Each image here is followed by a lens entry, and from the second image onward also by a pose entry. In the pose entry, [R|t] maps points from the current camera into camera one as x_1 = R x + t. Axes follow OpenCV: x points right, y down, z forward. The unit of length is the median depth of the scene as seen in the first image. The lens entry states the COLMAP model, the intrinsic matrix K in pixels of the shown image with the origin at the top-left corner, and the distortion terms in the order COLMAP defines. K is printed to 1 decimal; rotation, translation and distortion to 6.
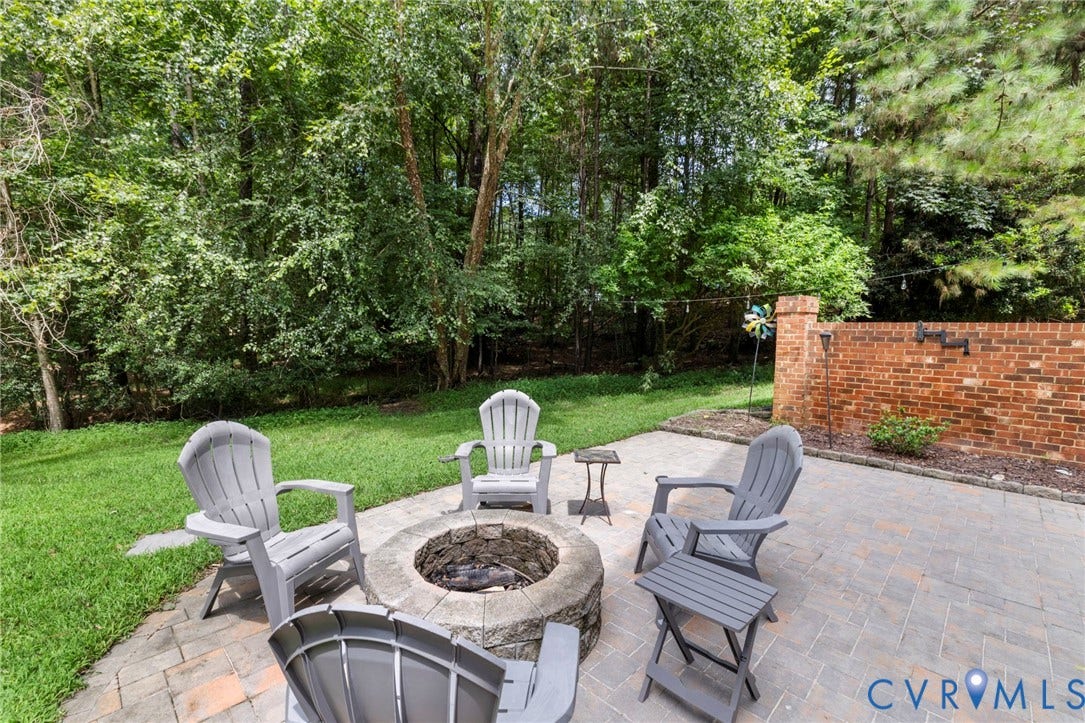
lens RADIAL K [[480.4, 0, 539.3], [0, 480.4, 344.7], [0, 0, 1]] dist [-0.002733, 0.000100]
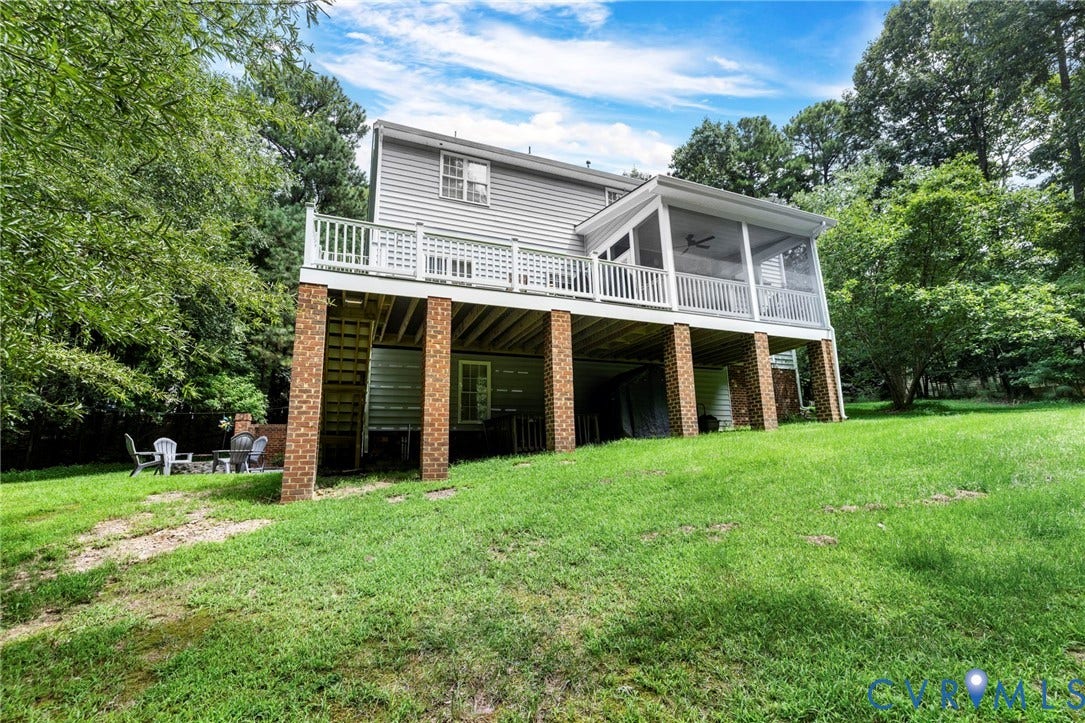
lens RADIAL K [[480.4, 0, 539.3], [0, 480.4, 344.7], [0, 0, 1]] dist [-0.002733, 0.000100]
pose [[0.401121, 0.184196, 0.897315, -0.943249], [0.068458, 0.970807, -0.229885, 0.188097], [-0.913463, 0.153640, 0.376801, -1.142735]]
